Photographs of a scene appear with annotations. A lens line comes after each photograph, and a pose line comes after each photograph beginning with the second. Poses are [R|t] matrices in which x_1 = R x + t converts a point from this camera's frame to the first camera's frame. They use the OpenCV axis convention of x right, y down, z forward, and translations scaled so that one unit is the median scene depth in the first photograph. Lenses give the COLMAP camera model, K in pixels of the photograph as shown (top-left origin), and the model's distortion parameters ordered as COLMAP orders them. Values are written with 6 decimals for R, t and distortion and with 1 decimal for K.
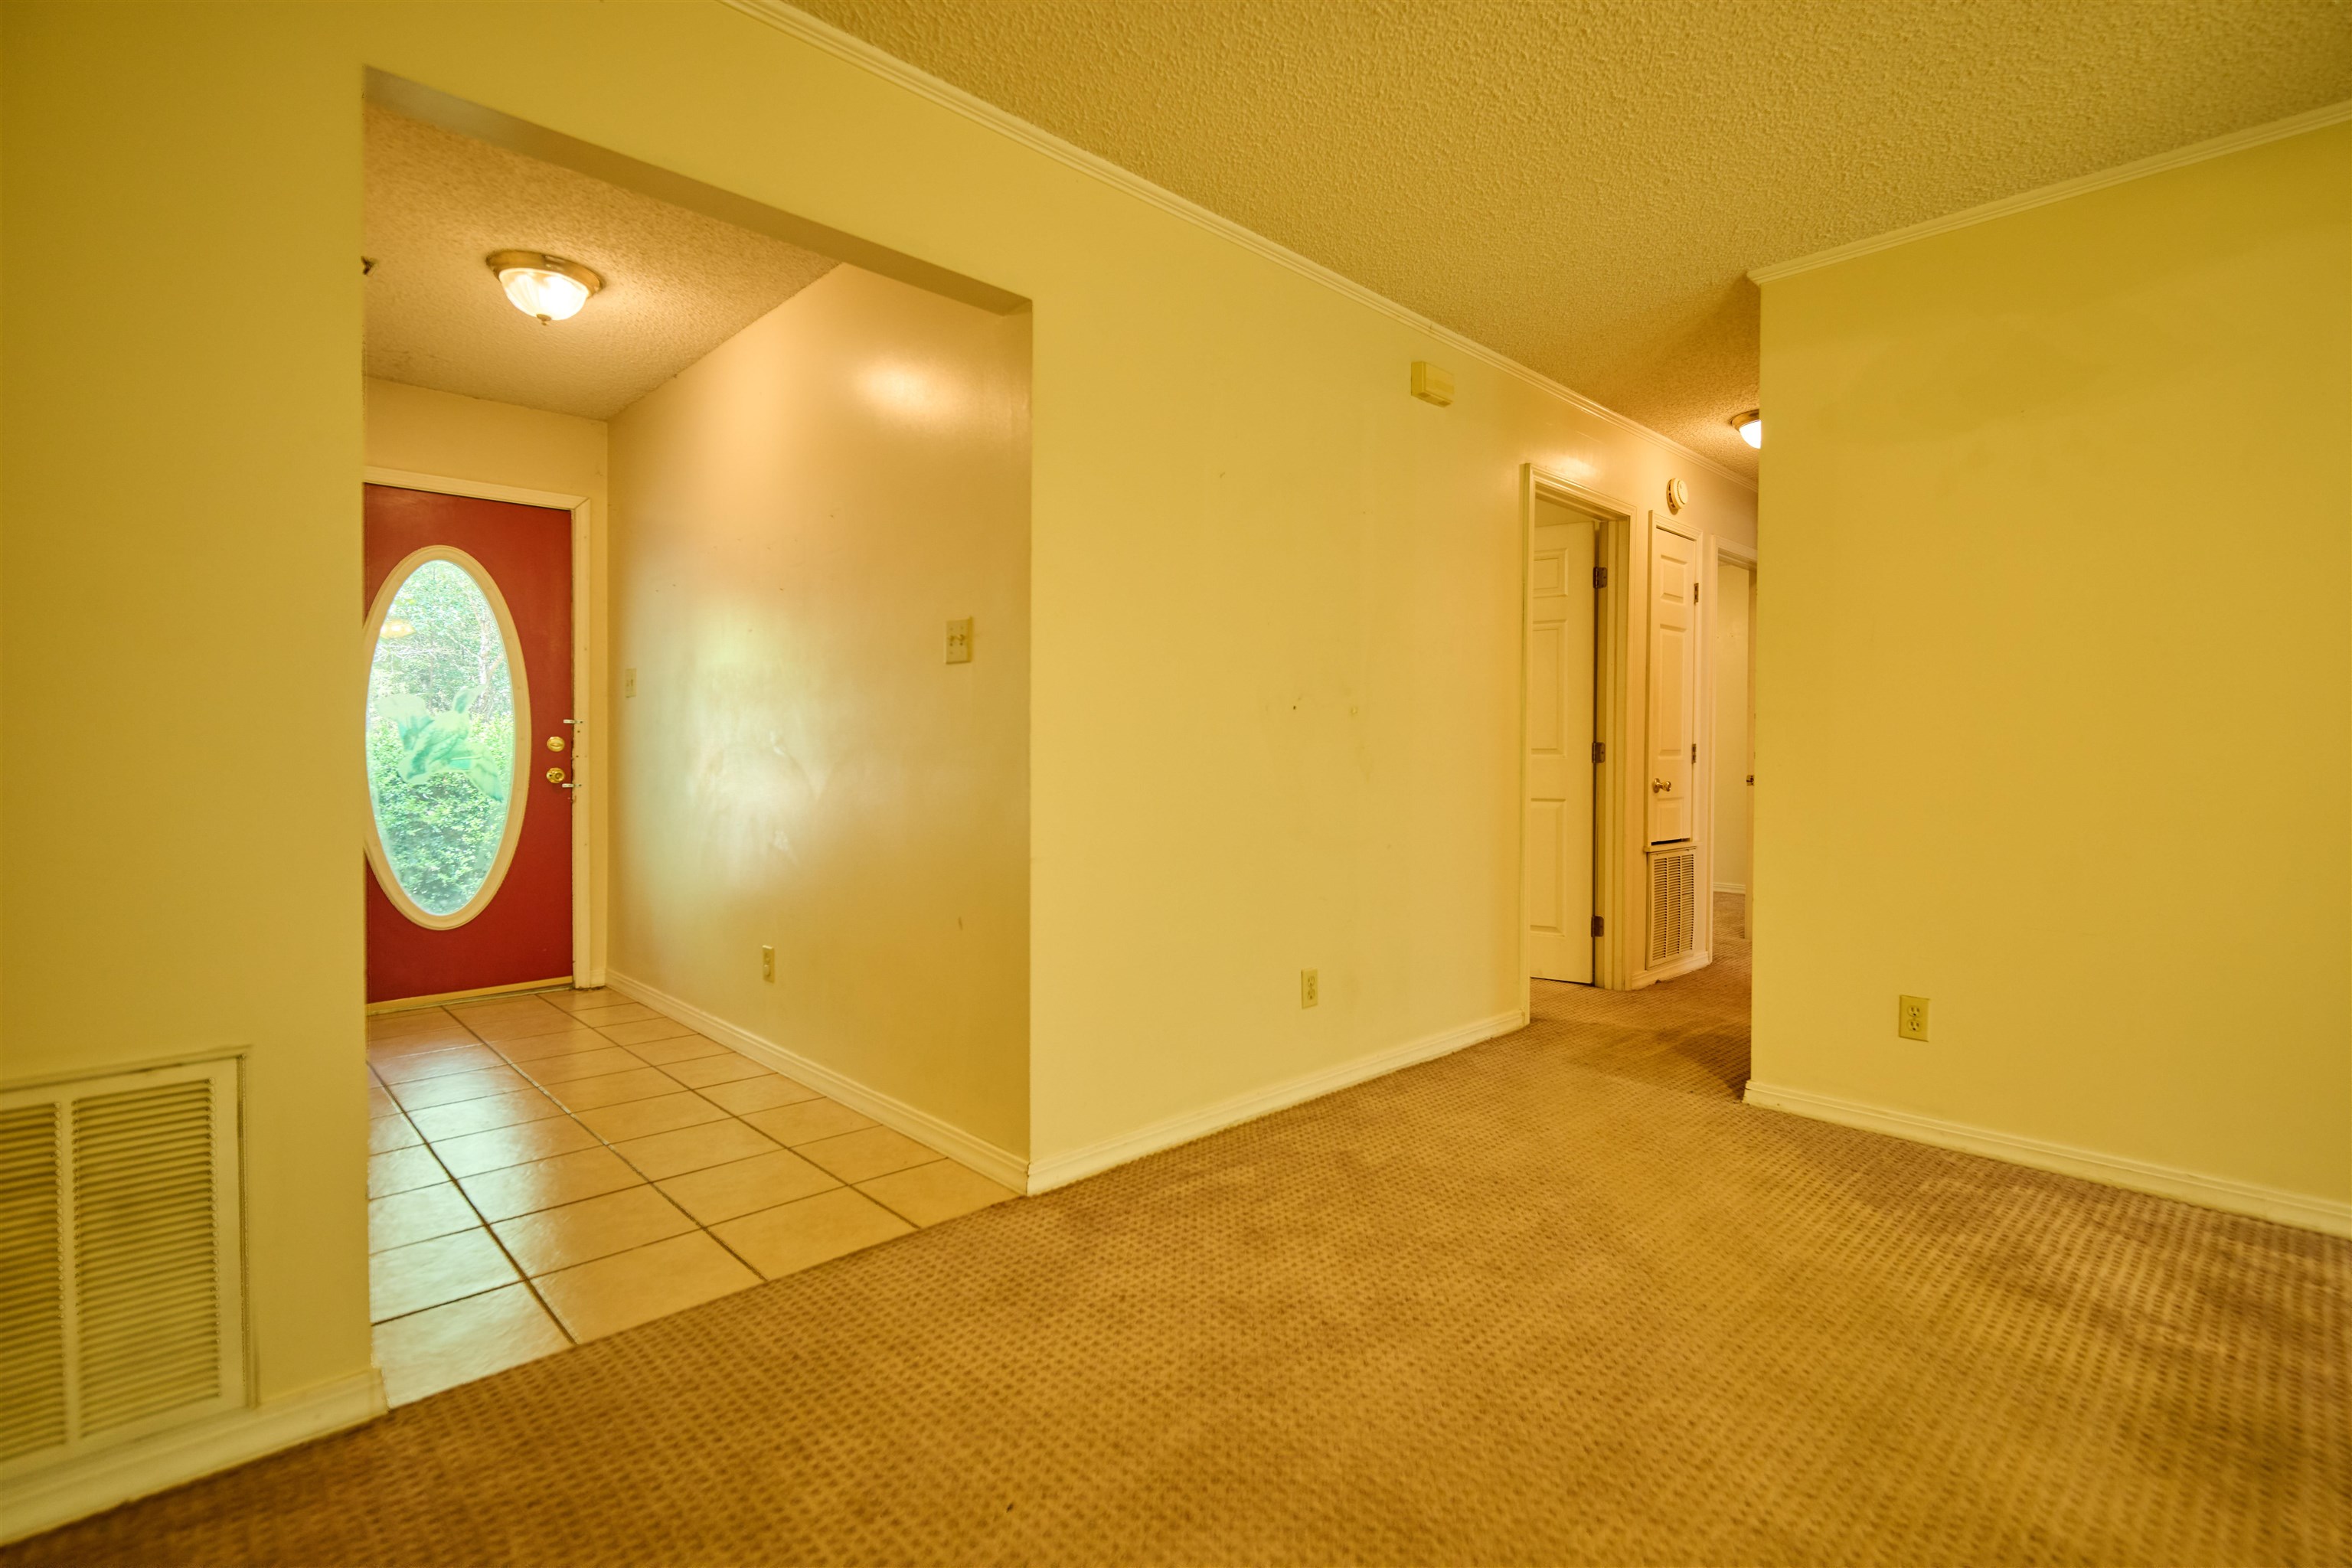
lens RADIAL K [[1090.3, 0, 1187.2], [0, 1090.3, 765.8], [0, 0, 1]] dist [-0.002947, -0.000337]
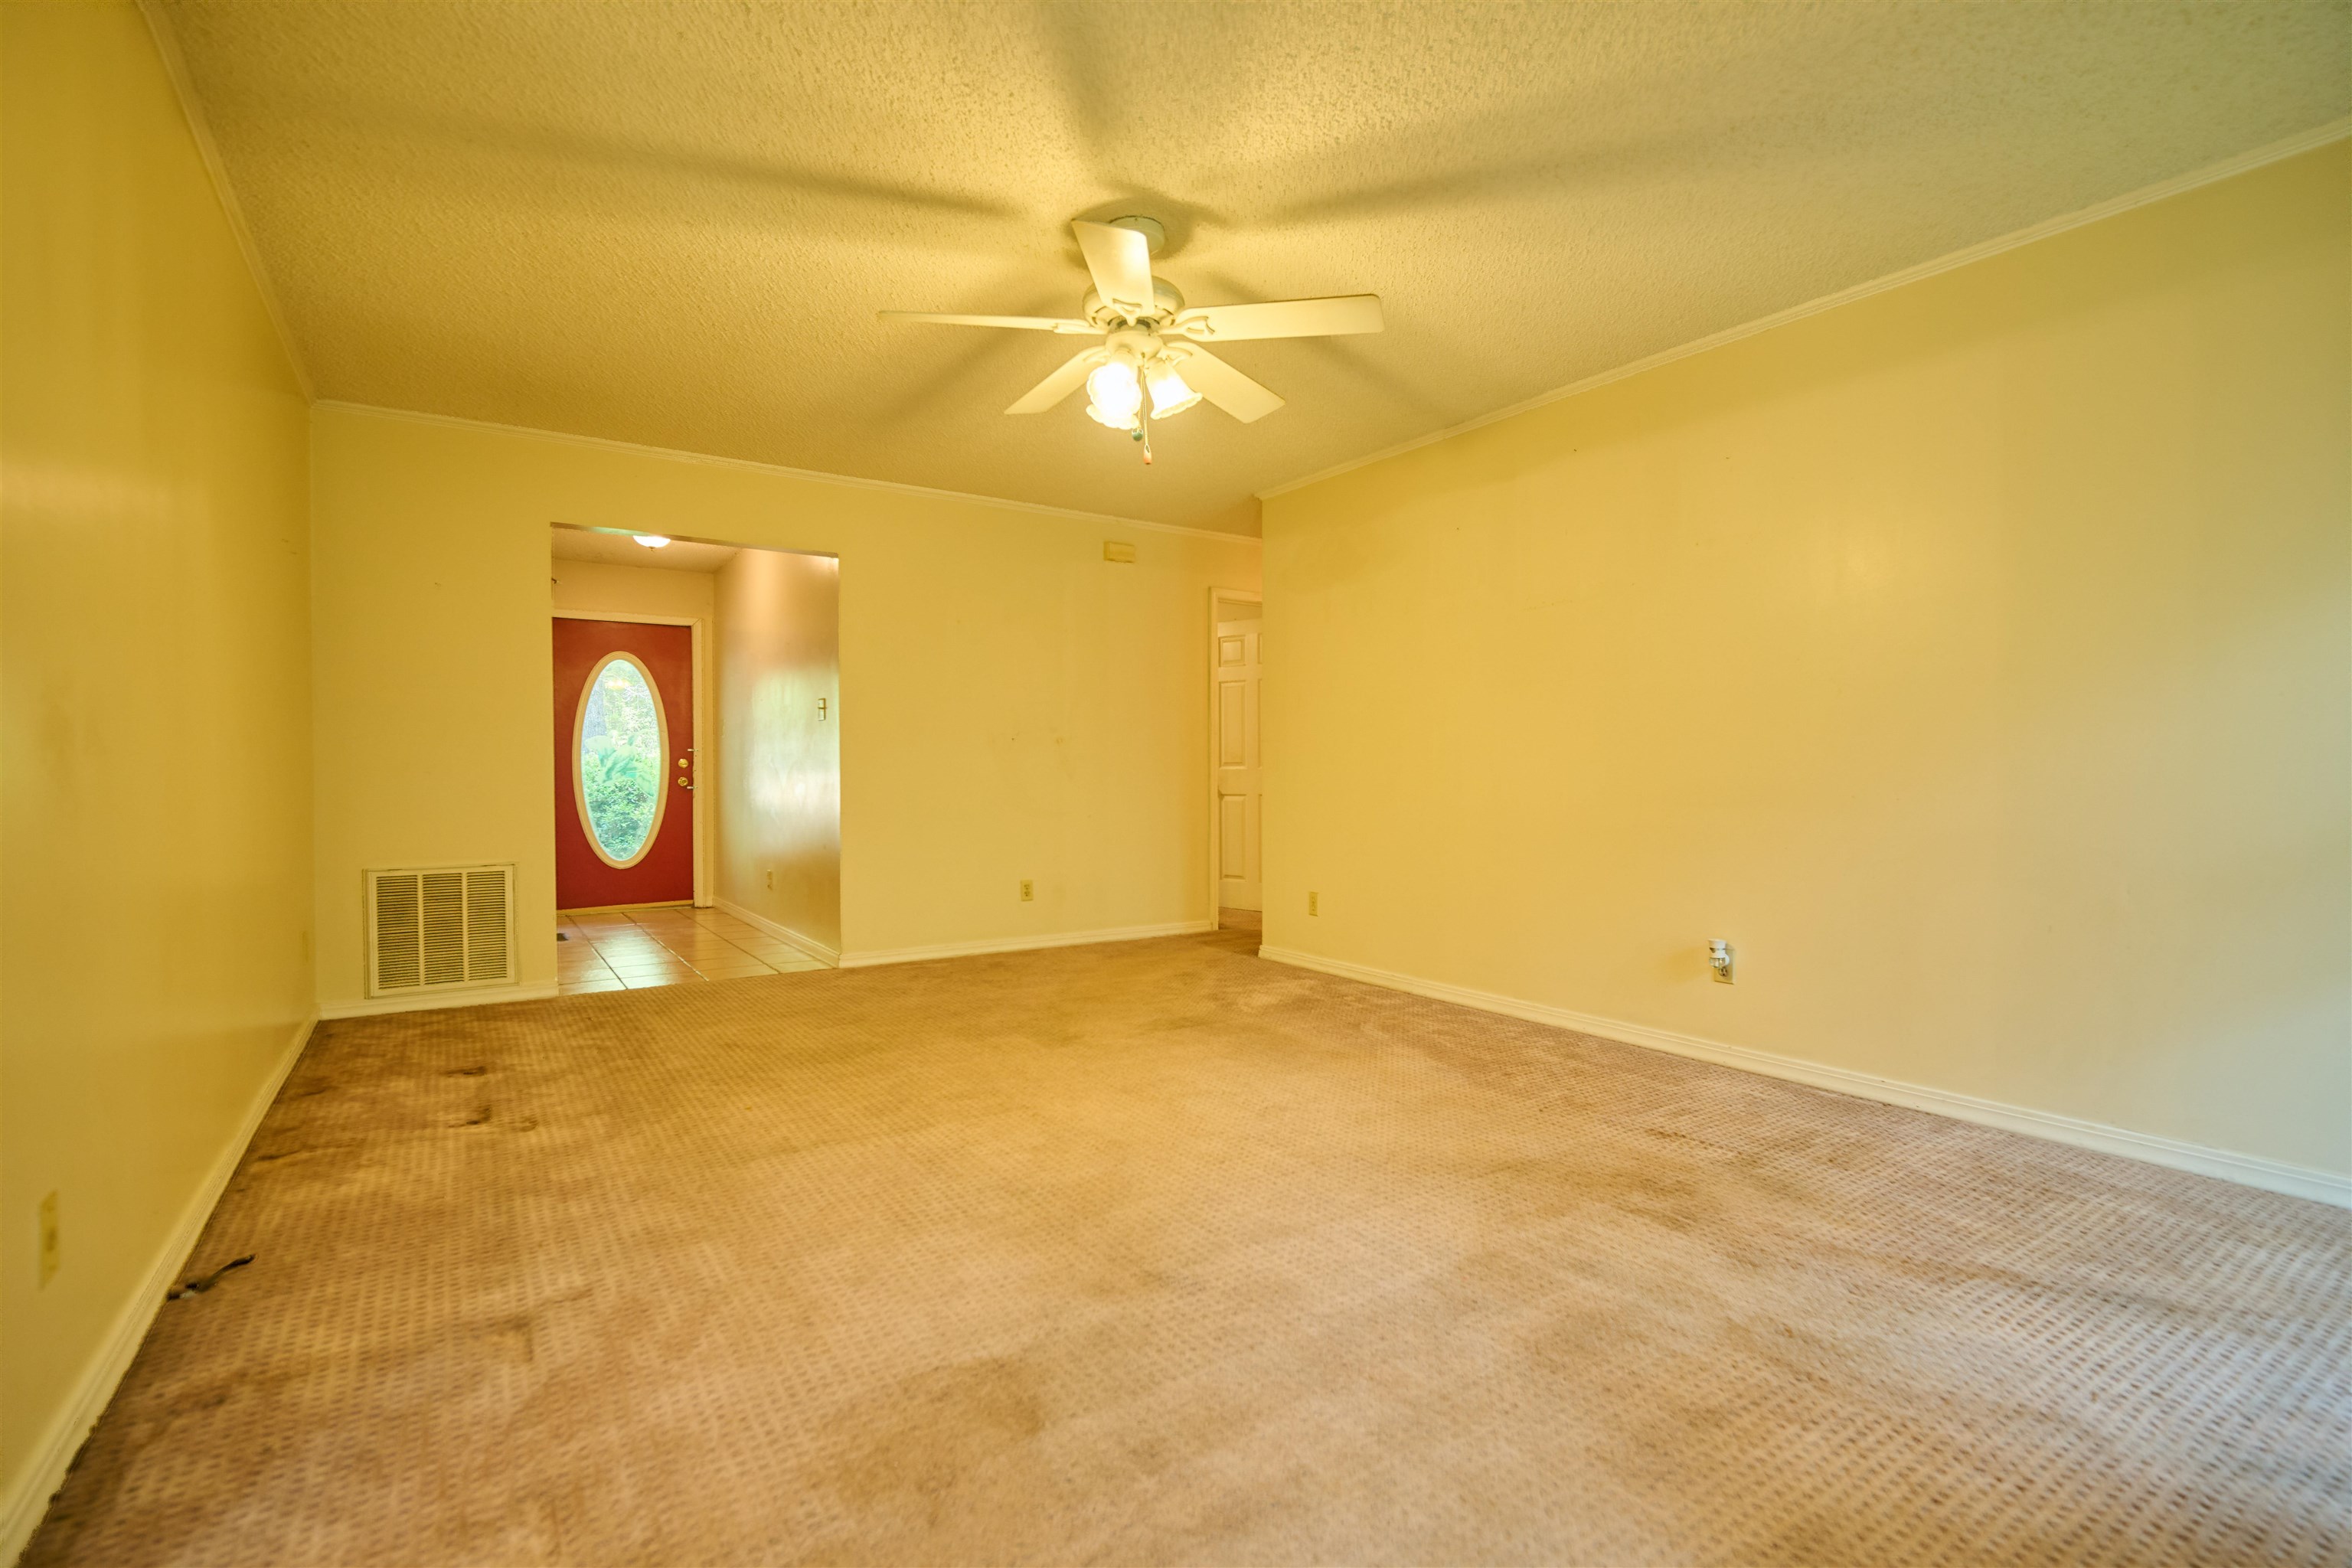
lens RADIAL K [[1089.1, 0, 1182.6], [0, 1089.1, 788.3], [0, 0, 1]] dist [-0.003495, -0.000647]
pose [[0.984328, -0.003784, -0.176307, 0.532786], [0.003918, 0.999992, 0.000413, 0.023213], [0.176304, -0.001097, 0.984335, -0.587483]]
